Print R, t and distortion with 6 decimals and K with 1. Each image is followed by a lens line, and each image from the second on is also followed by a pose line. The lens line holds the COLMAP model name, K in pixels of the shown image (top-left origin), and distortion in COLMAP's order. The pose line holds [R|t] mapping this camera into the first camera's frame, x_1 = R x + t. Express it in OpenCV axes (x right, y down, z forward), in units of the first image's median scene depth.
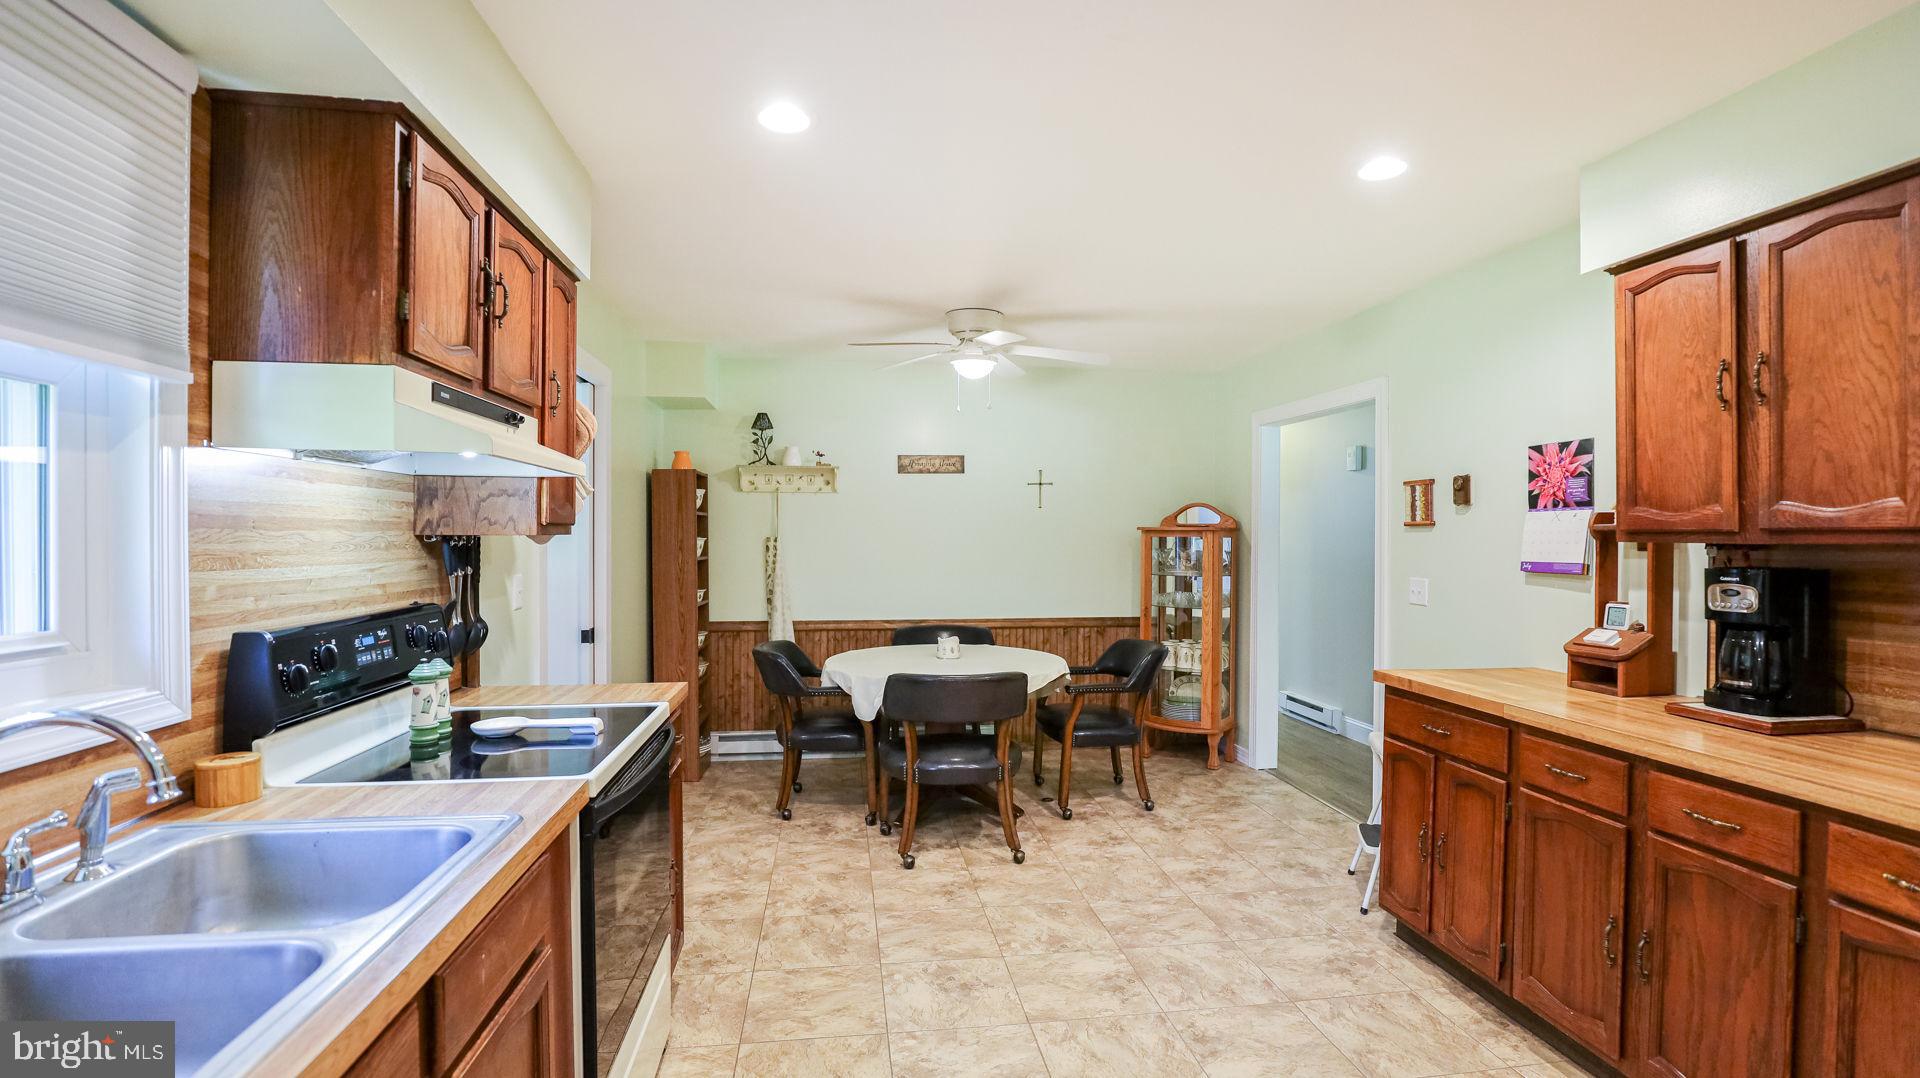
lens RADIAL K [[878.3, 0, 966.5], [0, 878.3, 541.9], [0, 0, 1]] dist [-0.029107, 0.000304]
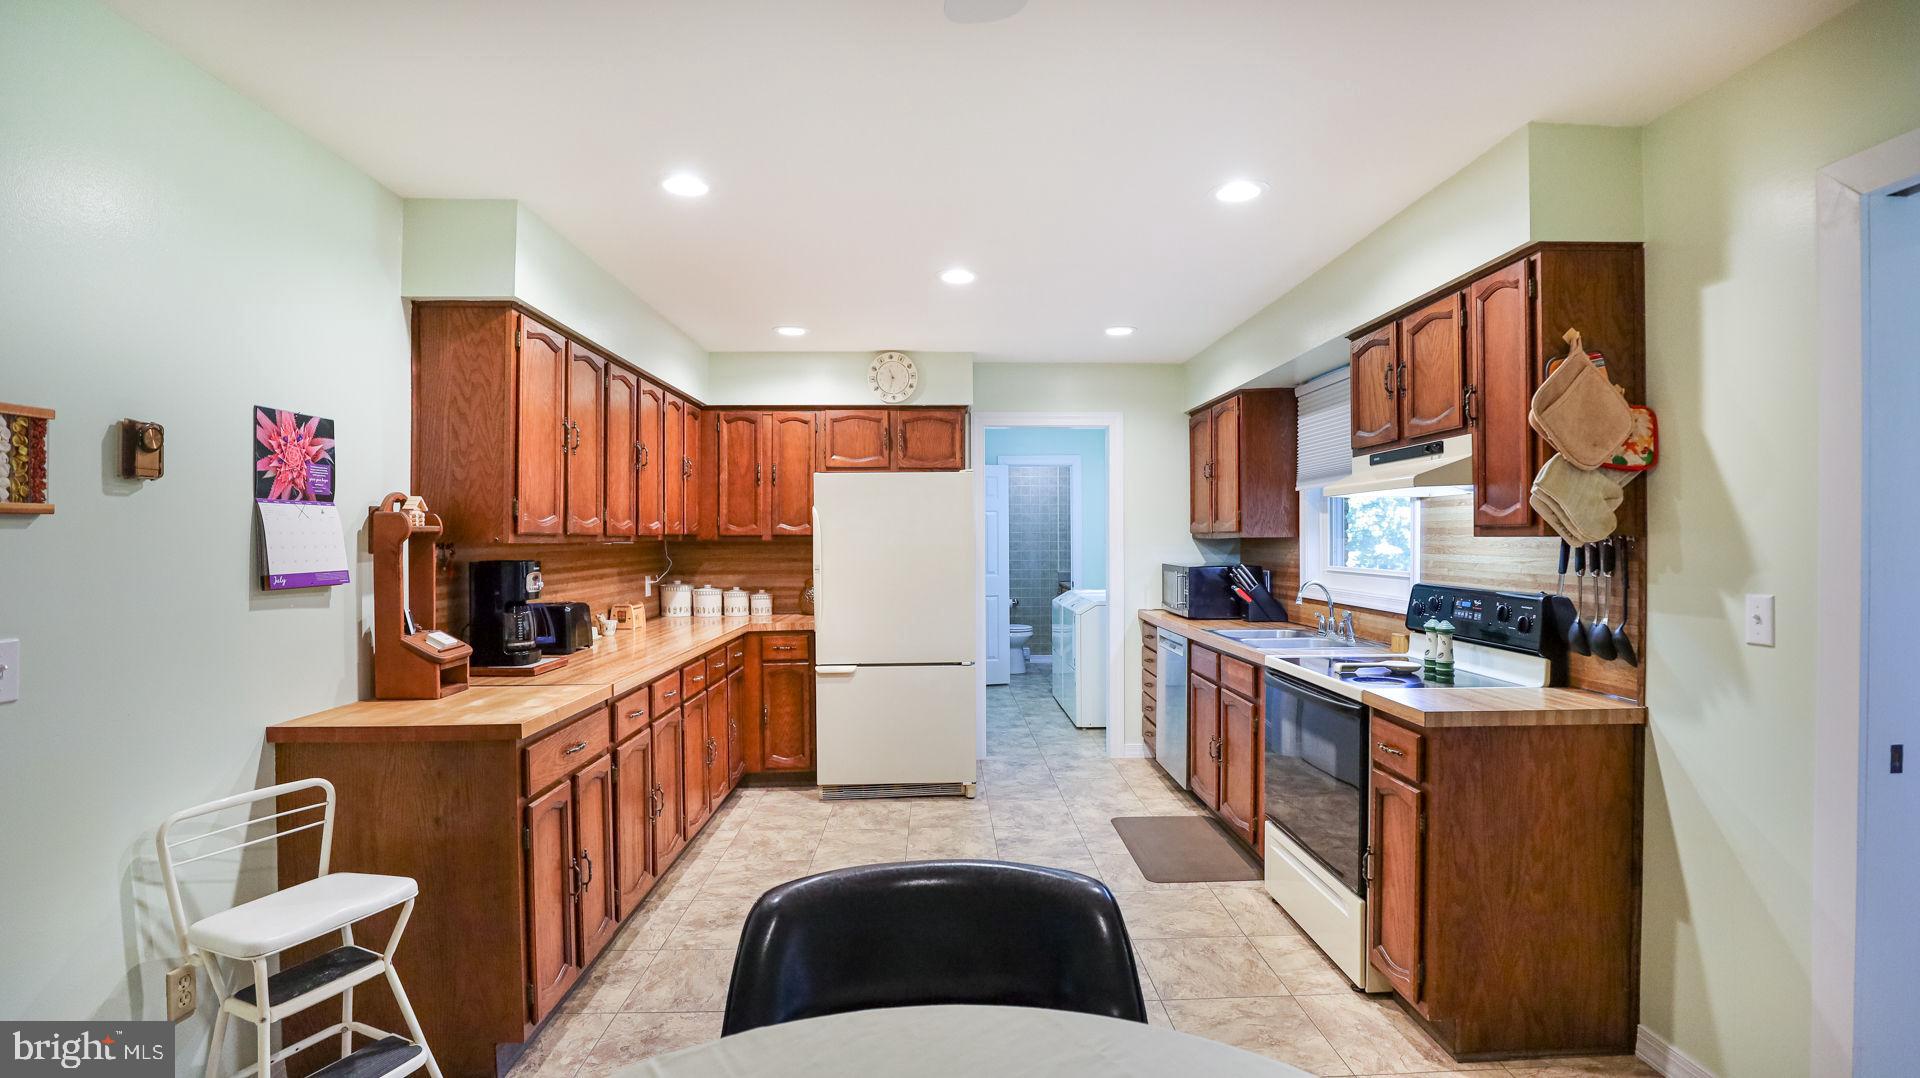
lens RADIAL K [[878.3, 0, 966.5], [0, 878.3, 541.9], [0, 0, 1]] dist [-0.029107, 0.000304]
pose [[-0.993637, -0.000330, 0.112631, 0.023184], [0.000945, 0.999936, 0.011262, -0.011634], [-0.112627, 0.011297, -0.993573, 1.749815]]
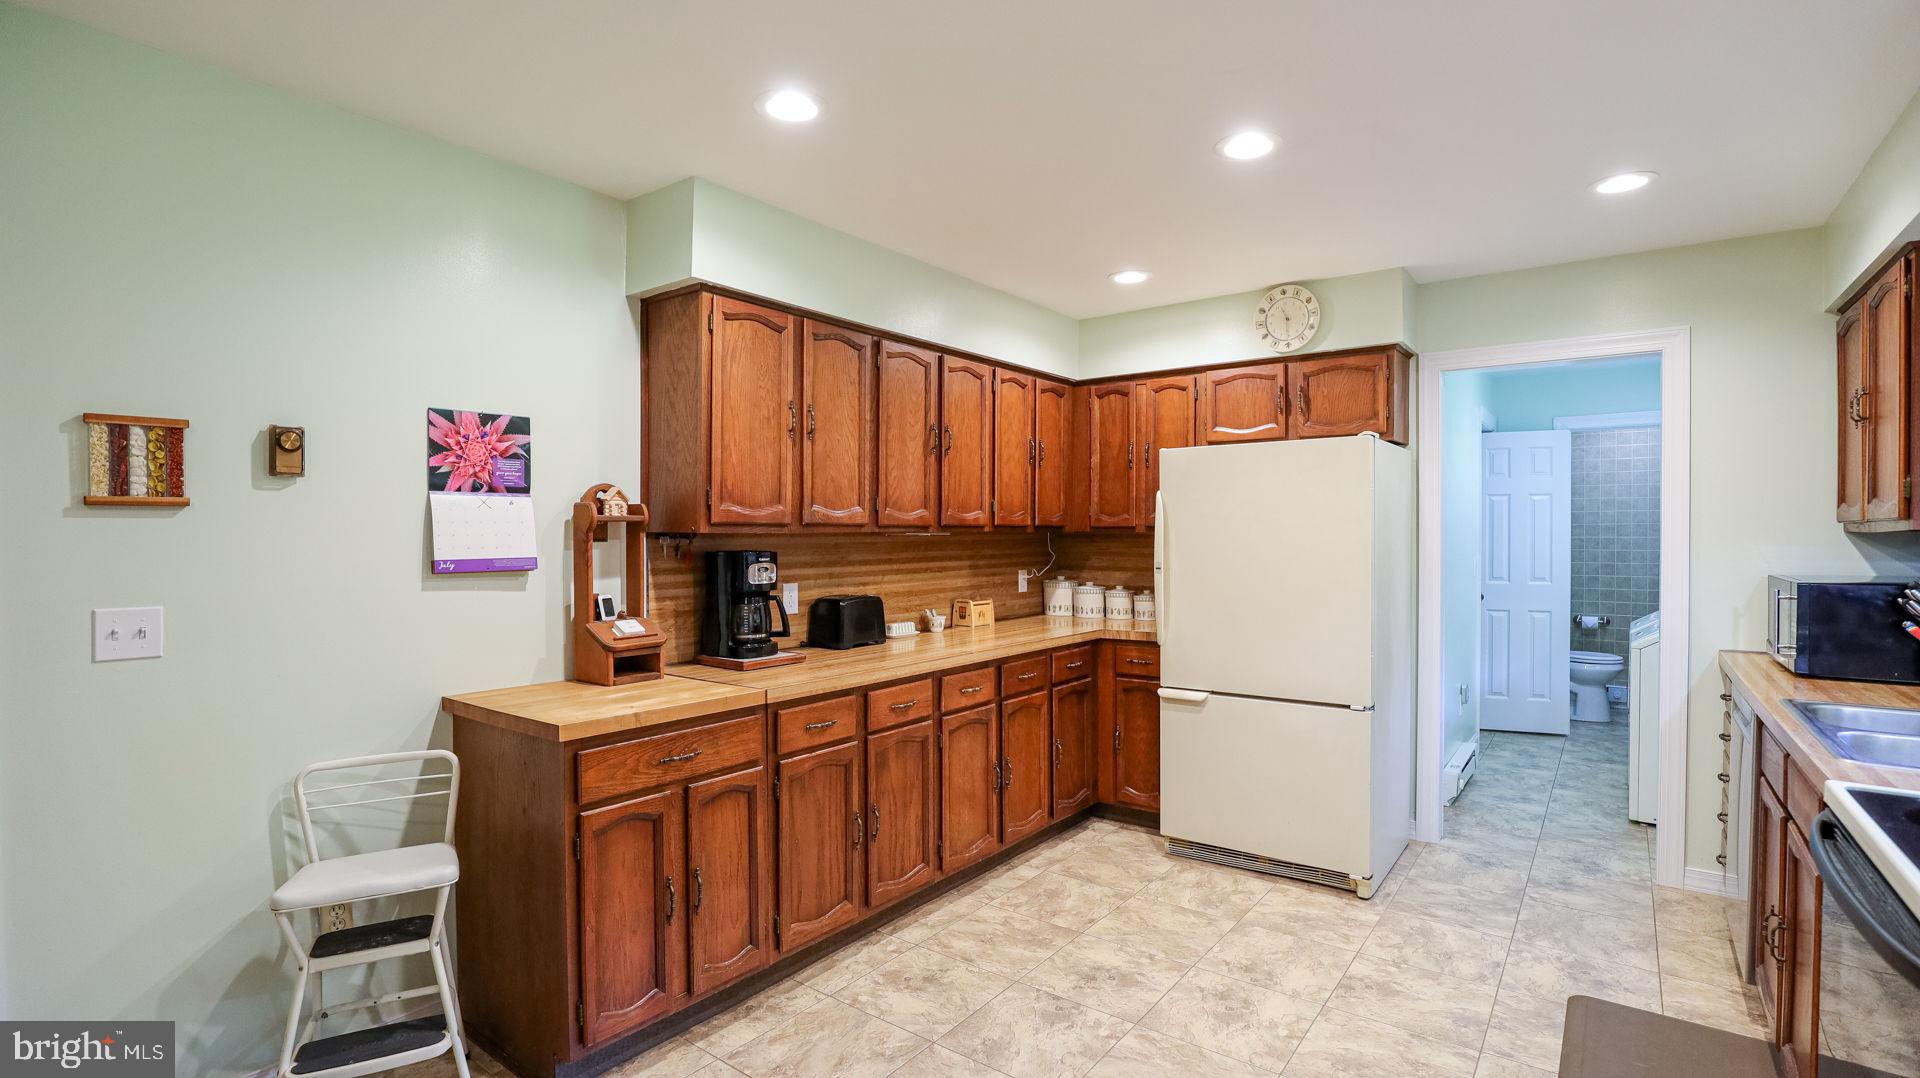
lens RADIAL K [[878.3, 0, 966.5], [0, 878.3, 541.9], [0, 0, 1]] dist [-0.029107, 0.000304]
pose [[-0.701777, -0.010799, 0.712315, -0.239471], [0.002331, 0.999845, 0.017454, -0.005874], [-0.712393, 0.013909, -0.701643, 1.305339]]
